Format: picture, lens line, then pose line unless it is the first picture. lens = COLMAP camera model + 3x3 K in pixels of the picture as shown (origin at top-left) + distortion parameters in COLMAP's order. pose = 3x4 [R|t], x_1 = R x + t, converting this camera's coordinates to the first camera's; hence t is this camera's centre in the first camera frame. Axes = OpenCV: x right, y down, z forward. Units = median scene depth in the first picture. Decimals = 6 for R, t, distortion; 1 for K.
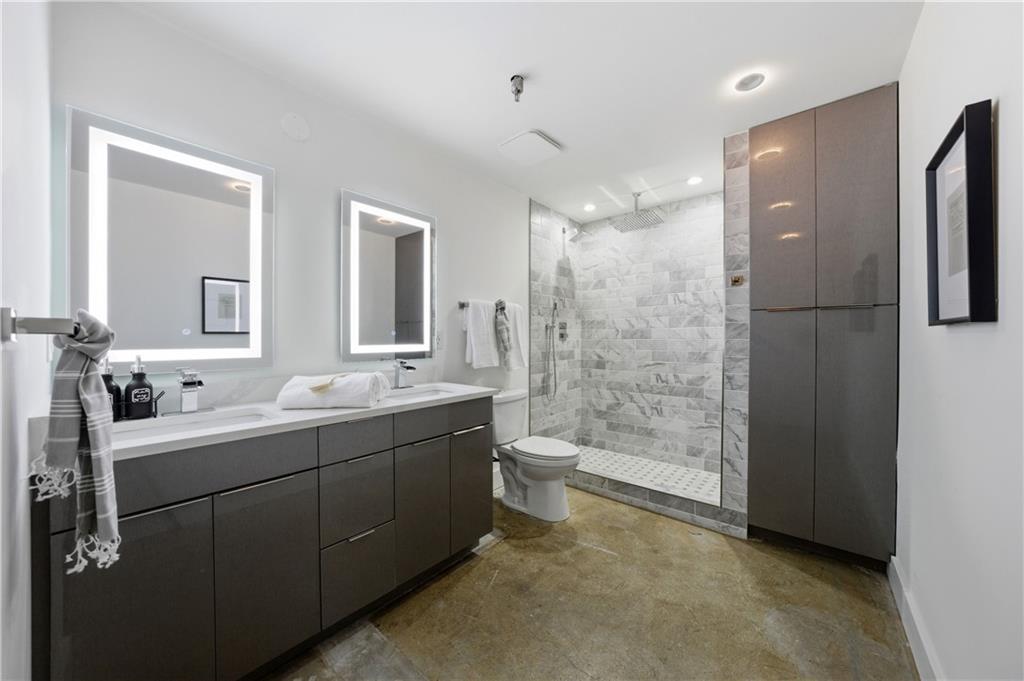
lens RADIAL K [[363.6, 0, 512.1], [0, 363.6, 335.5], [0, 0, 1]] dist [0.000060, 0.000045]
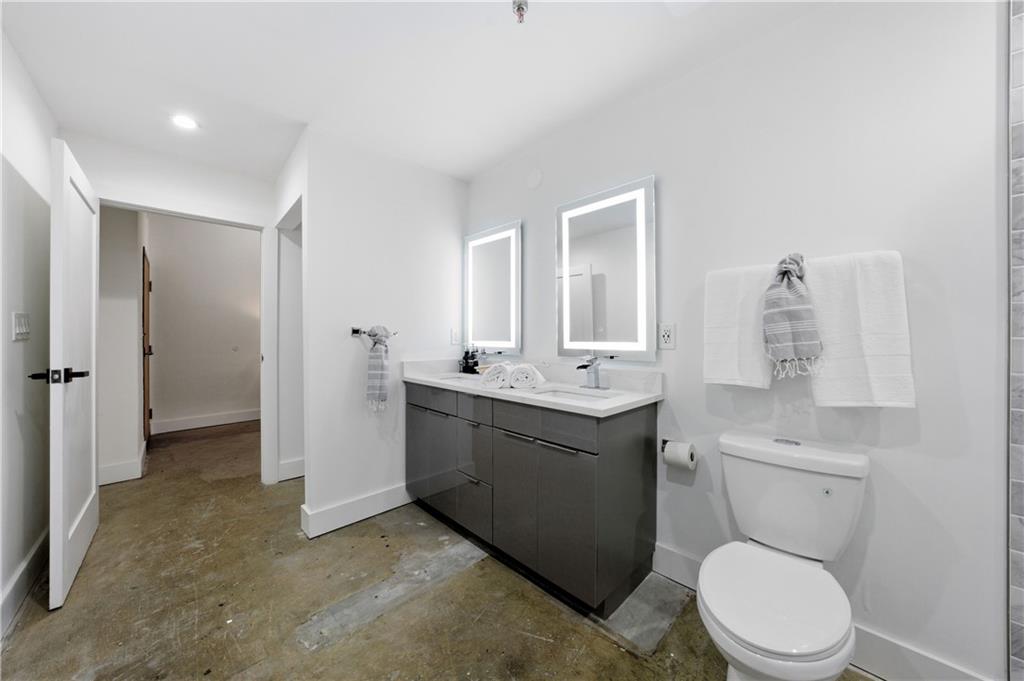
lens RADIAL K [[363.6, 0, 512.1], [0, 363.6, 335.5], [0, 0, 1]] dist [0.000060, 0.000045]
pose [[-0.086288, -0.003176, -0.996265, 0.690759], [0.000863, 0.999994, -0.003262, 0.012608], [0.996270, -0.001142, -0.086285, 0.939926]]
